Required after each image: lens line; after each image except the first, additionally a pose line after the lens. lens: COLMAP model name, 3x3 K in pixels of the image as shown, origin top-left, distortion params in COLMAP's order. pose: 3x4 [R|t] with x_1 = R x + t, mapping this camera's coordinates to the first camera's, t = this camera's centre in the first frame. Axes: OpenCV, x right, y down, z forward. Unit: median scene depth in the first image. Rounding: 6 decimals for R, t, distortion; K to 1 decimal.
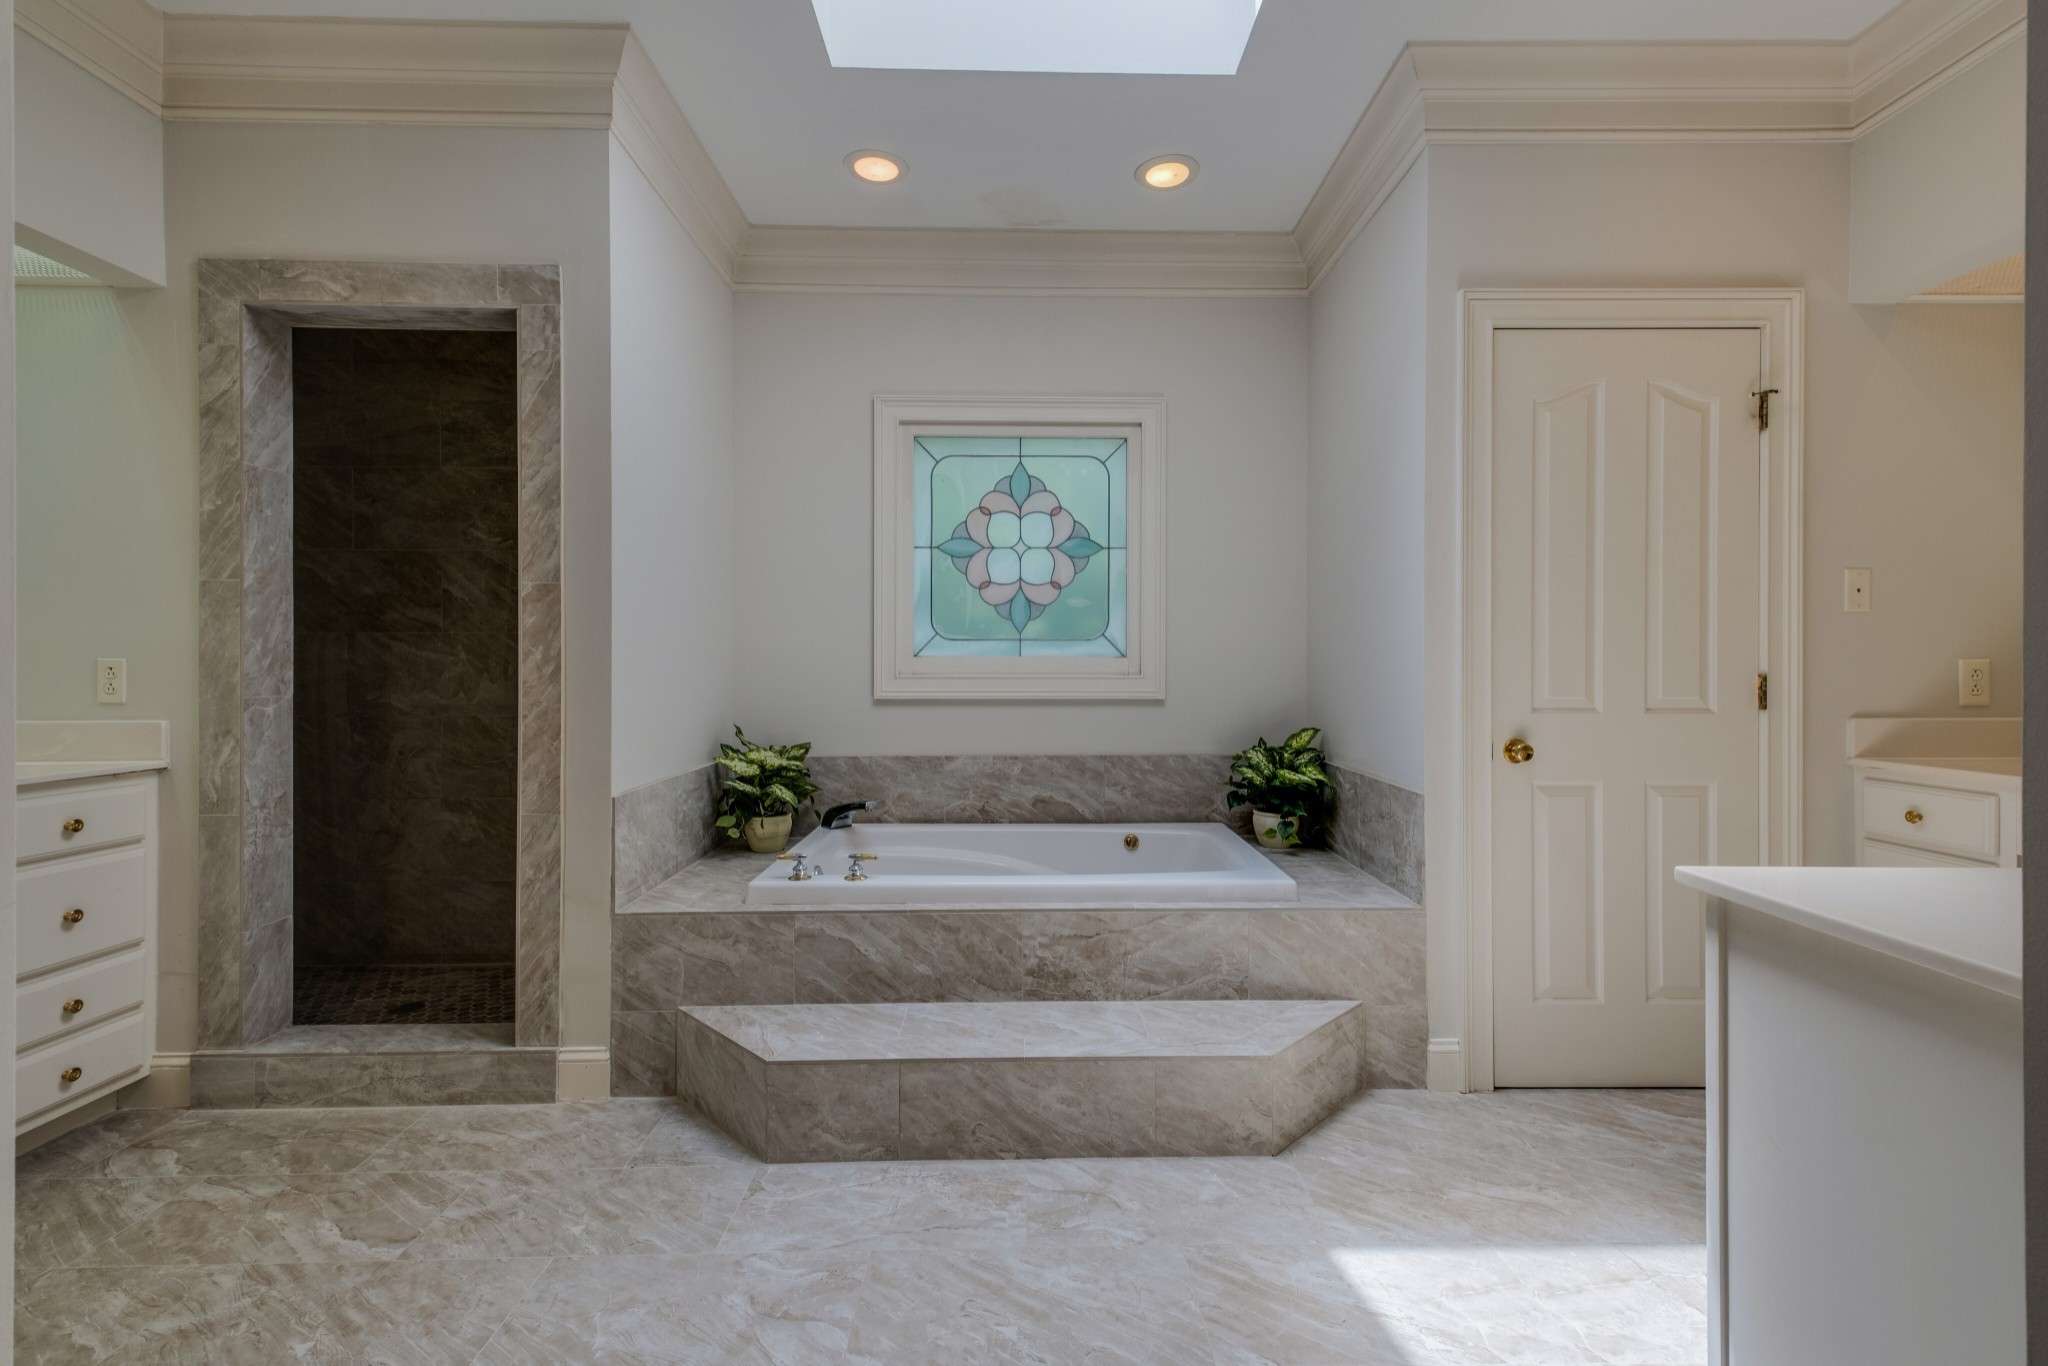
lens RADIAL K [[892.6, 0, 1041.1], [0, 892.6, 669.4], [0, 0, 1]] dist [0.002519, -0.000638]
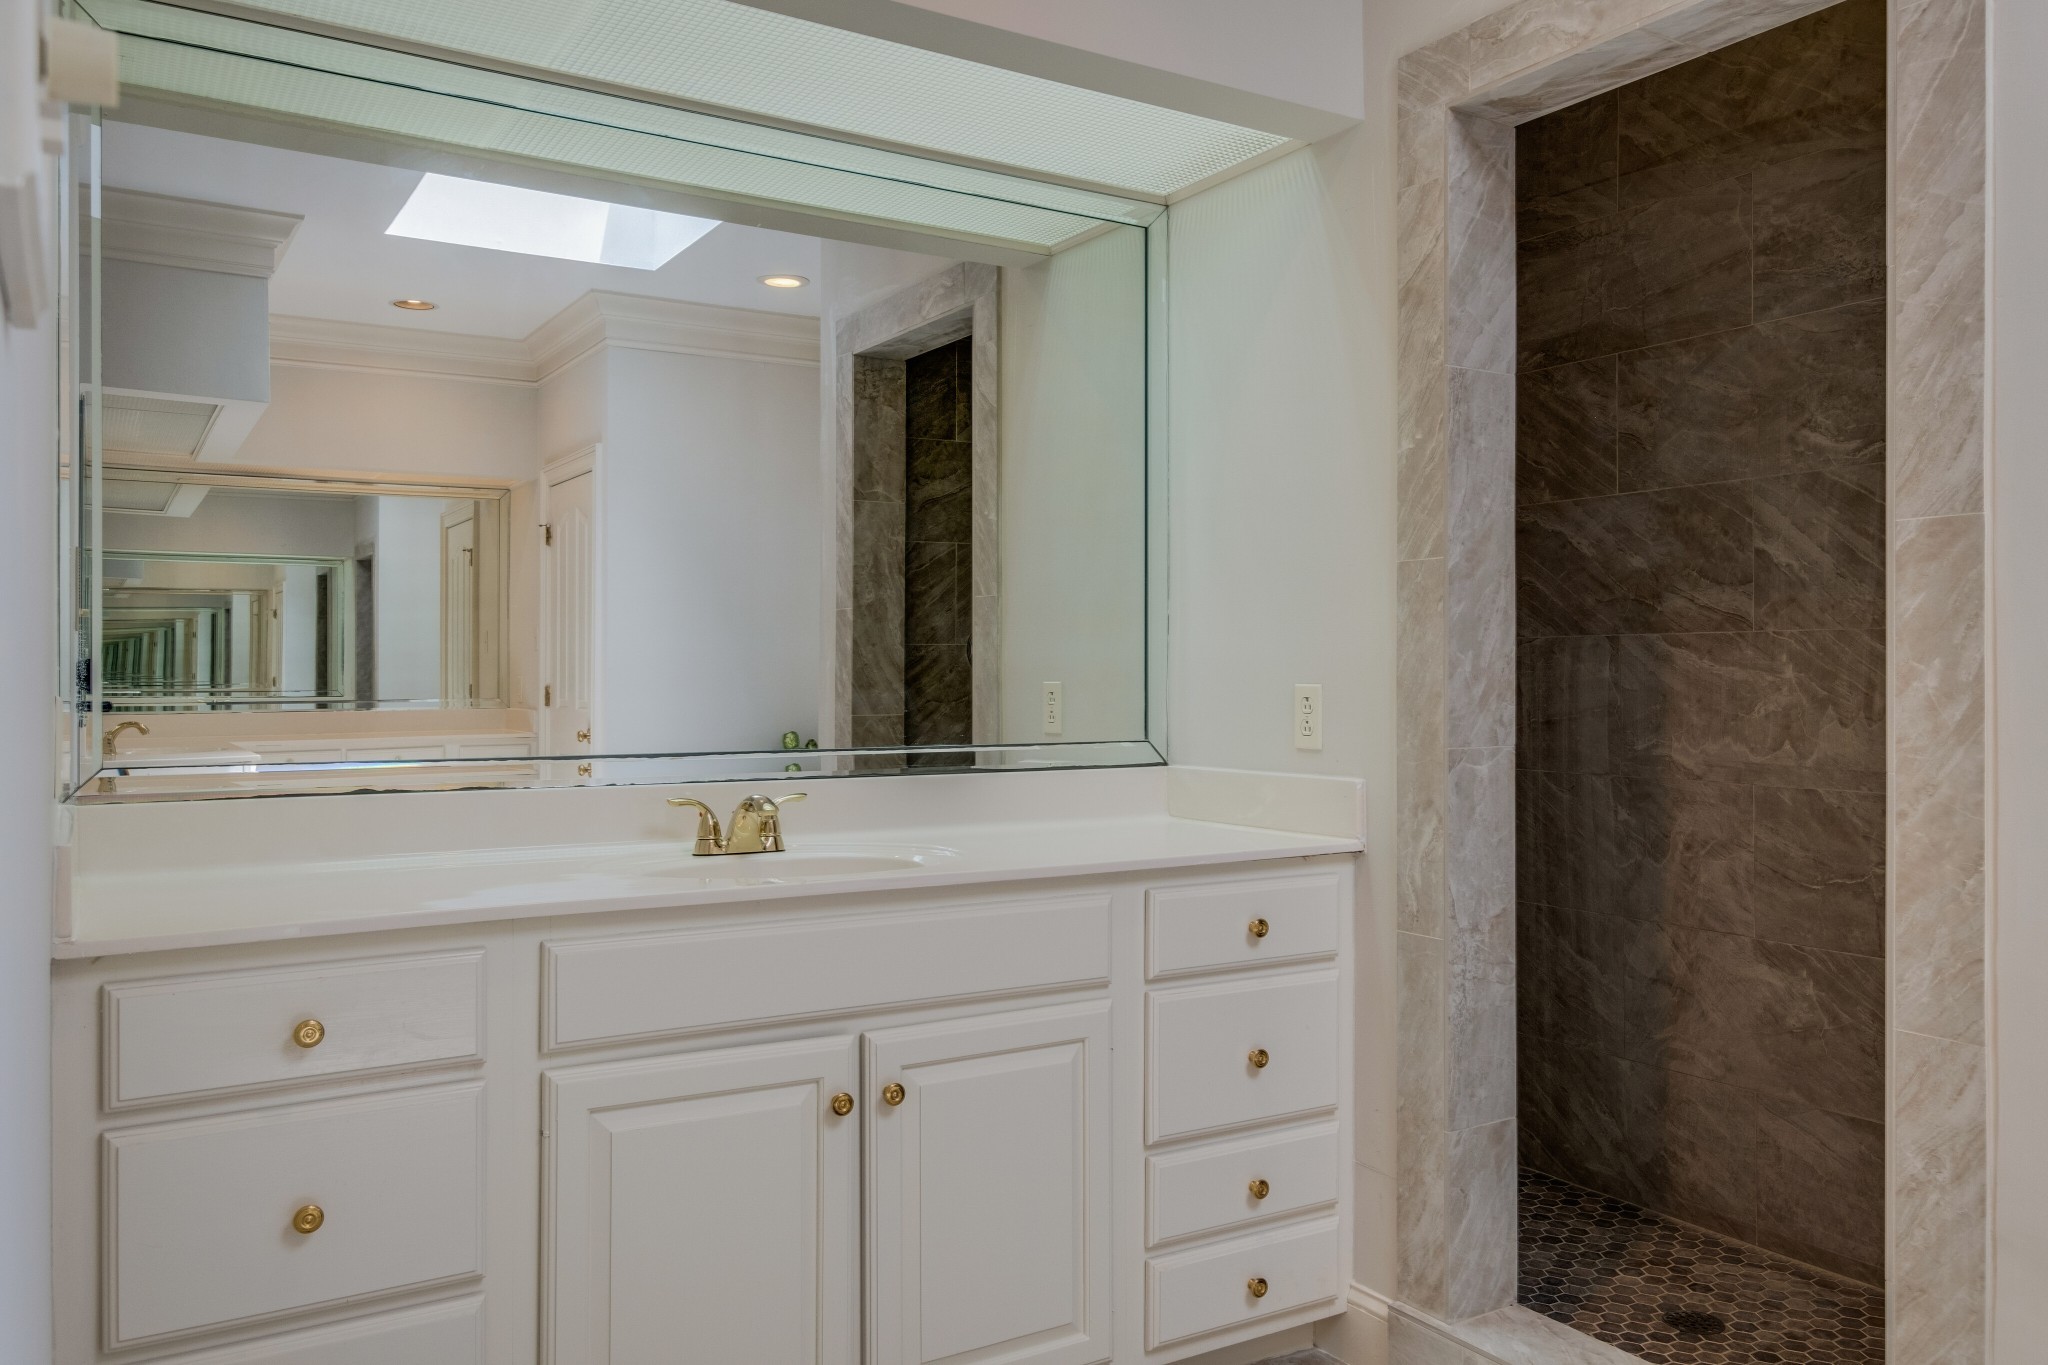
lens RADIAL K [[1576.5, 0, 1035.6], [0, 1576.5, 677.8], [0, 0, 1]] dist [0.020077, 0.006140]
pose [[0.514441, -0.003276, -0.857519, -0.107423], [-0.000658, 0.999991, -0.004216, -0.012124], [0.857525, 0.002733, 0.514435, 0.197901]]
